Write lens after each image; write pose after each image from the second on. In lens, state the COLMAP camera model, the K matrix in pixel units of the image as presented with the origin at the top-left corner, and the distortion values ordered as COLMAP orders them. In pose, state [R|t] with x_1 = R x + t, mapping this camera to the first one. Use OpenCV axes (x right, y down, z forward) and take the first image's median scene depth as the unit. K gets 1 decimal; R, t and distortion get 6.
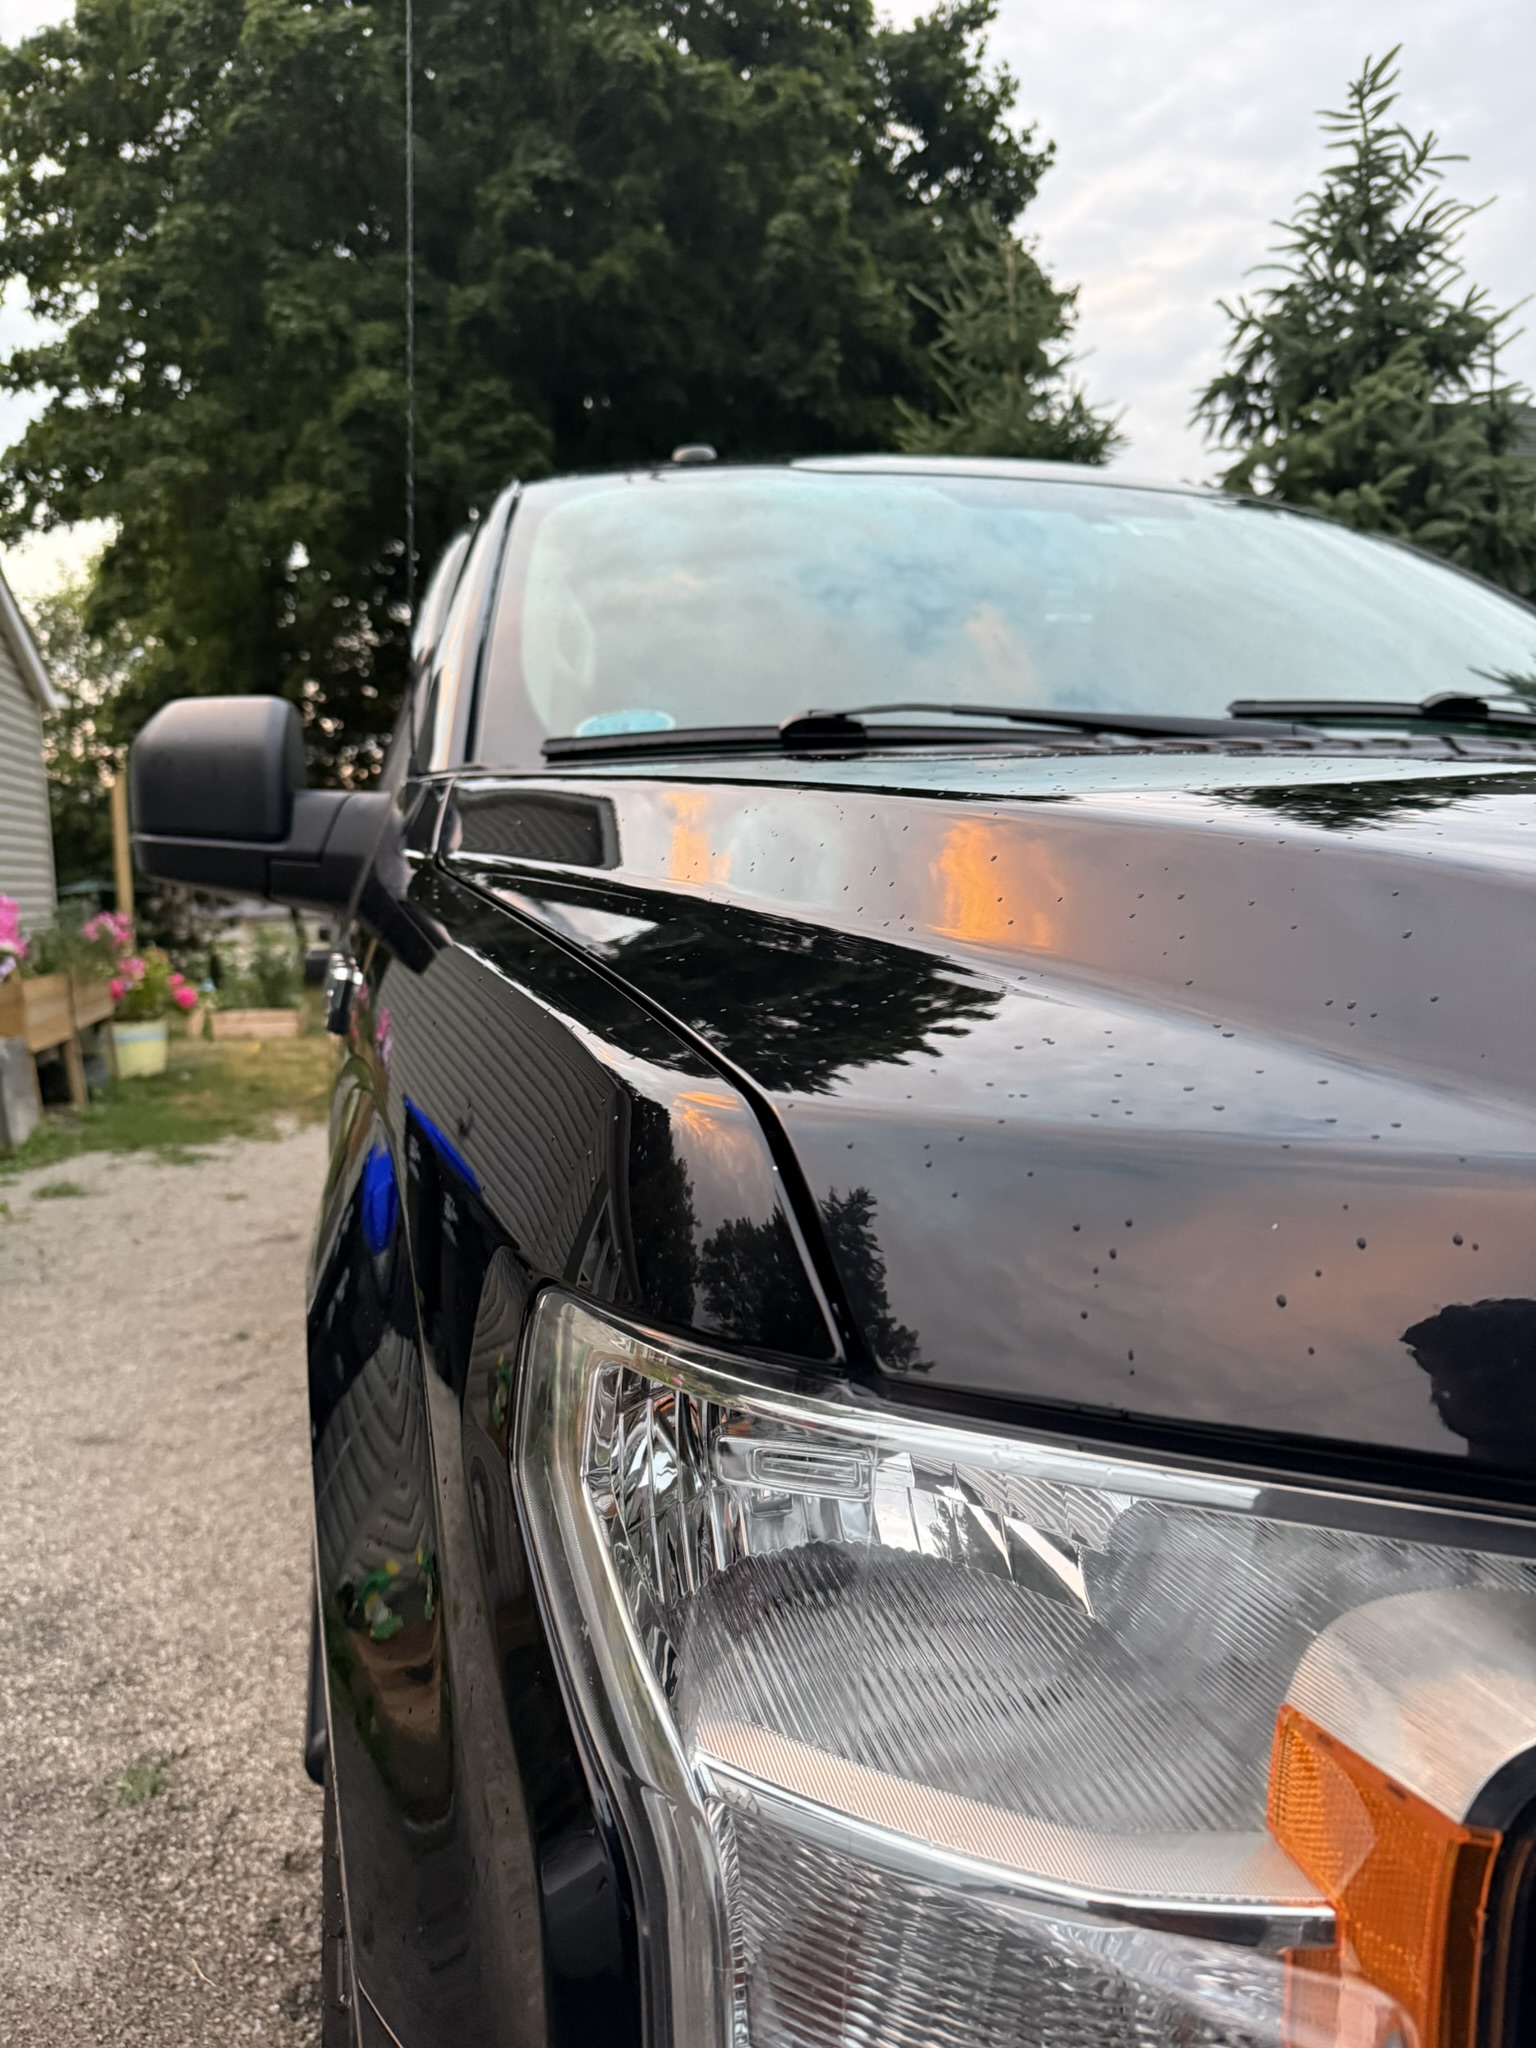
lens RADIAL K [[1470.2, 0, 768.0], [0, 1470.2, 1024.0], [0, 0, 1]] dist [0.009833, -0.011534]
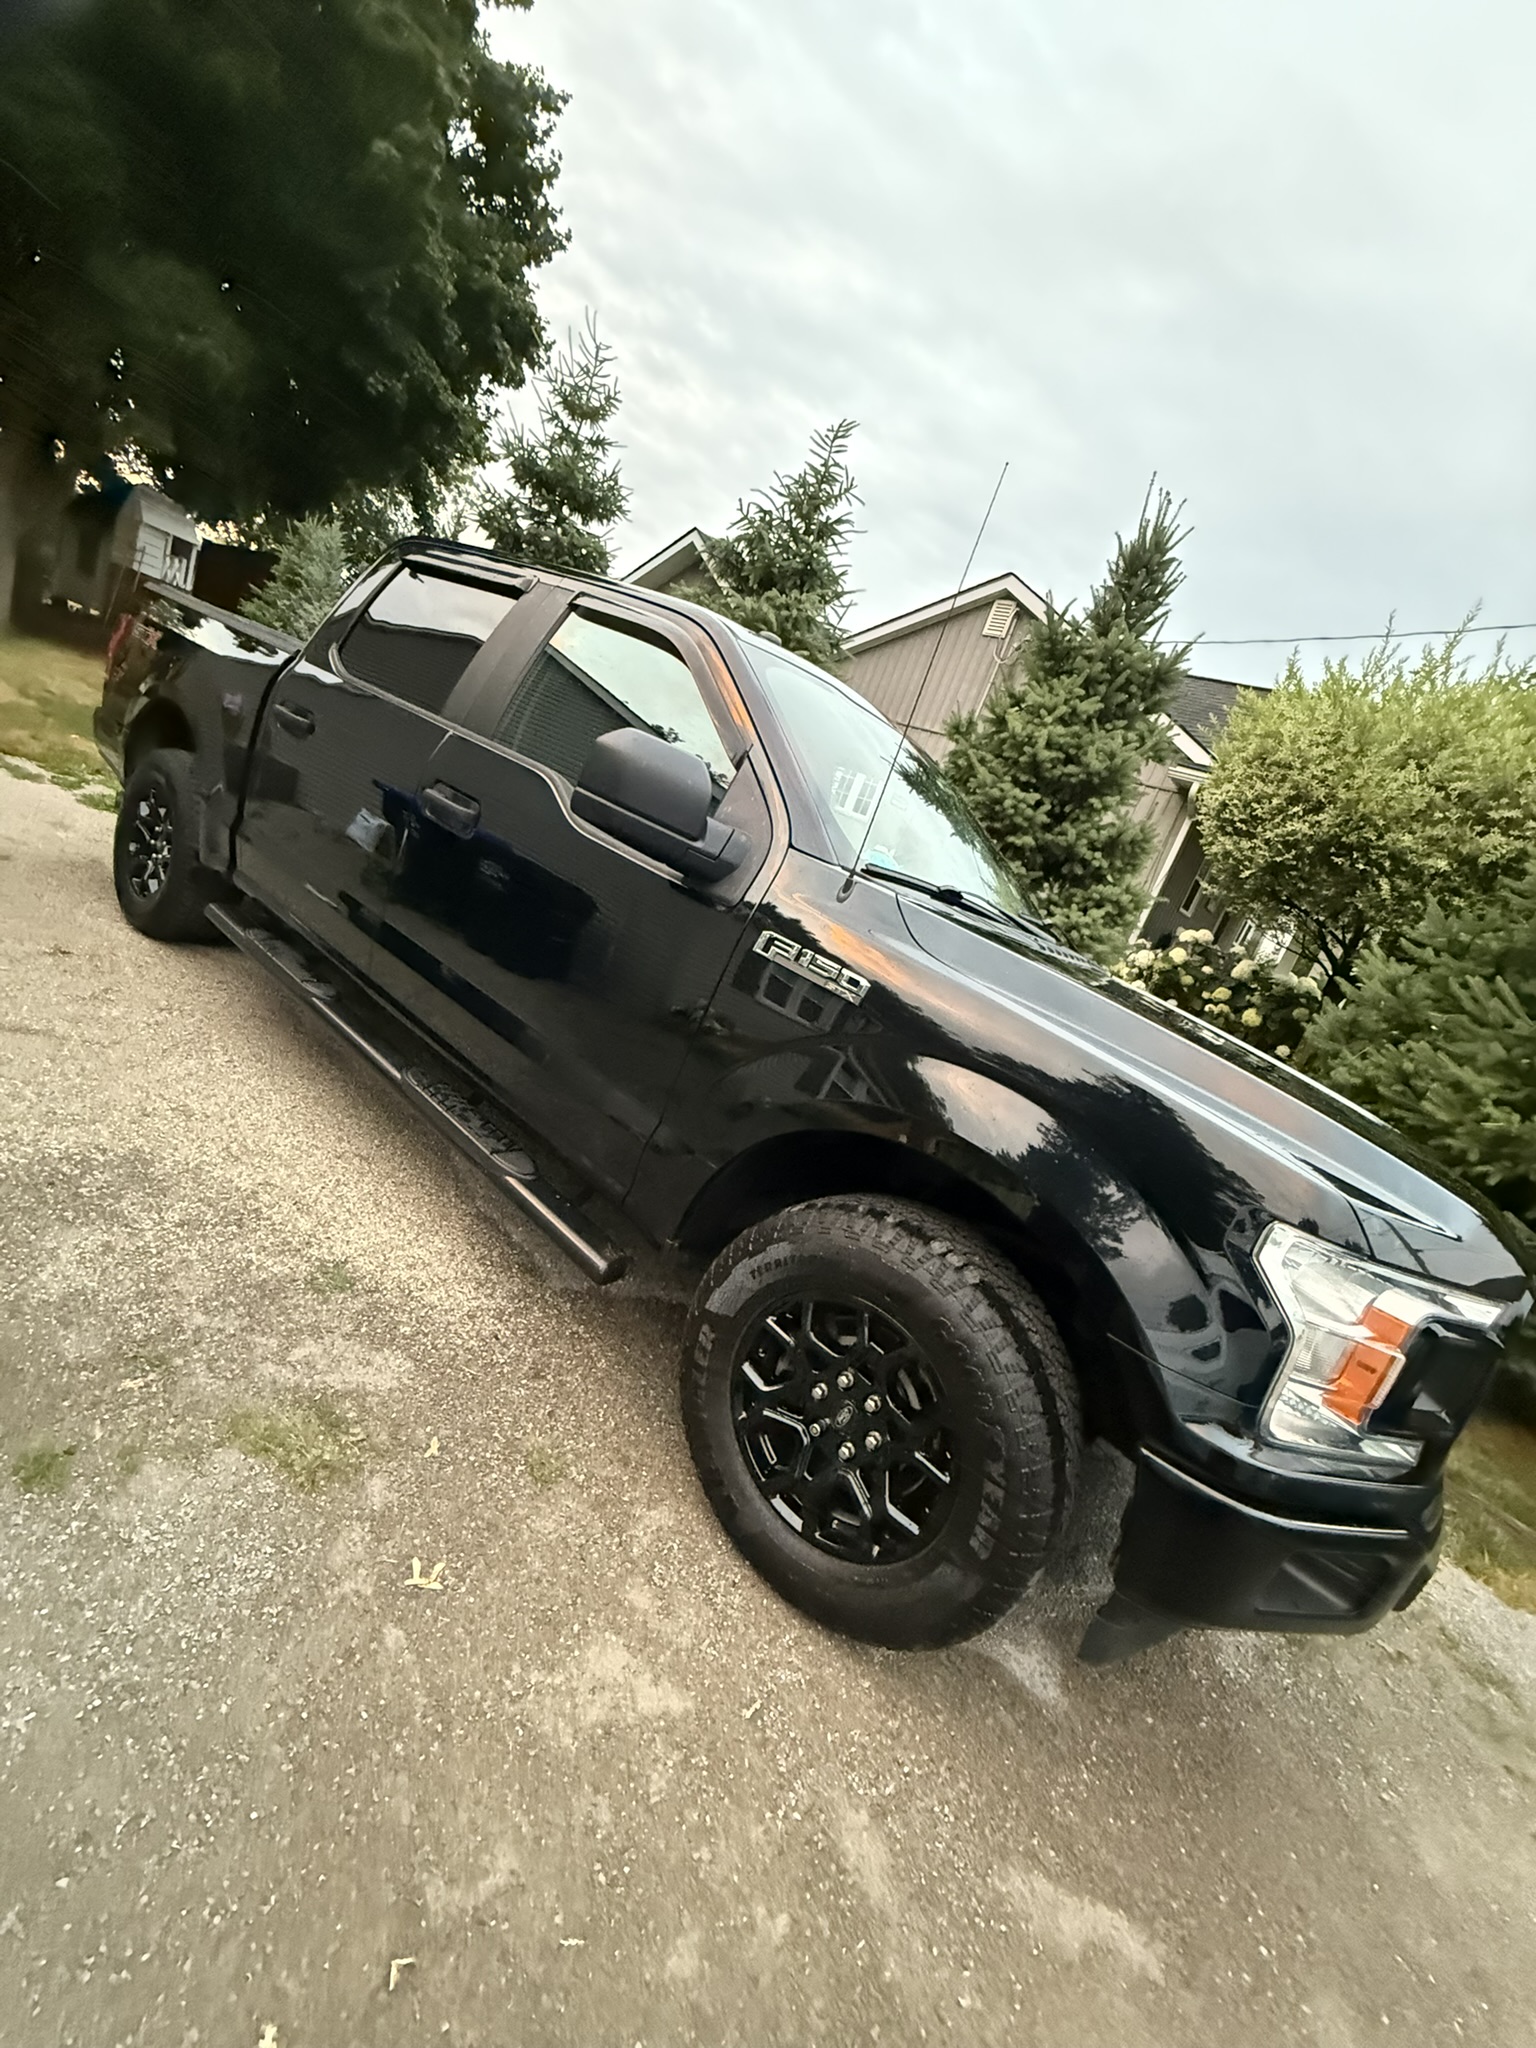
lens RADIAL K [[814.1, 0, 768.0], [0, 814.1, 1024.0], [0, 0, 1]] dist [-0.000409, -0.000564]
pose [[0.733259, 0.155551, 0.661917, -0.243770], [-0.315612, 0.940120, 0.128700, -0.017728], [-0.602262, -0.303280, 0.738445, 0.034525]]
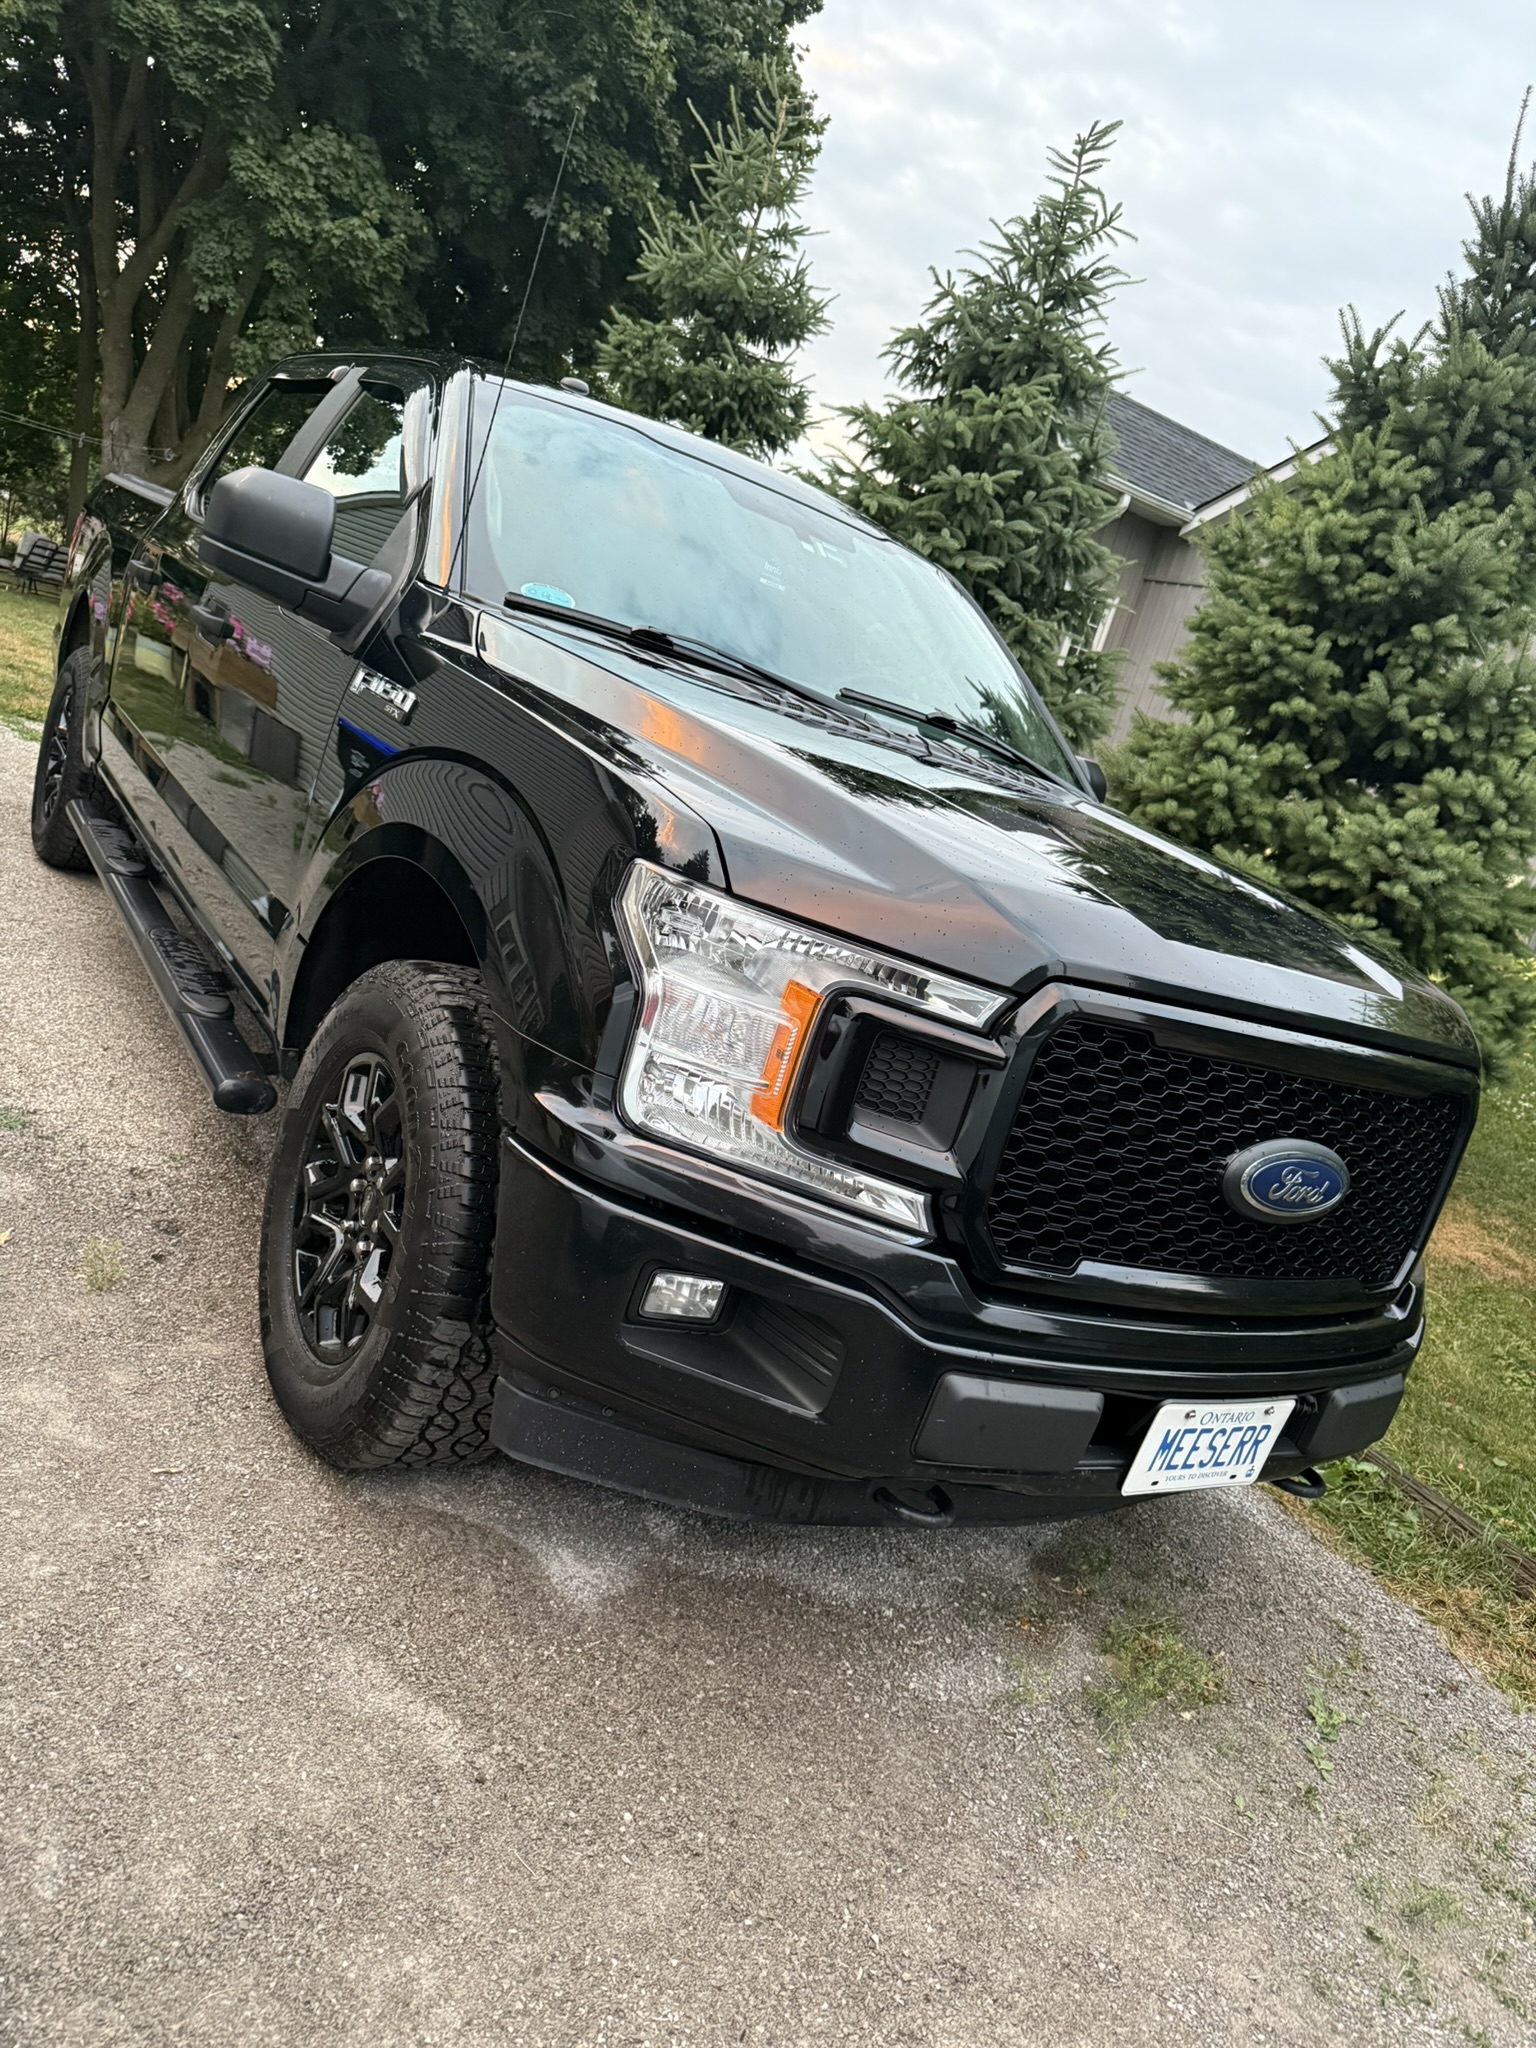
lens RADIAL K [[1470.2, 0, 768.0], [0, 1470.2, 1024.0], [0, 0, 1]] dist [0.009833, -0.011534]
pose [[0.909676, 0.238514, 0.340000, -0.080344], [-0.290000, 0.950811, 0.108896, 0.006646], [-0.297302, -0.197660, 0.934099, -0.214156]]
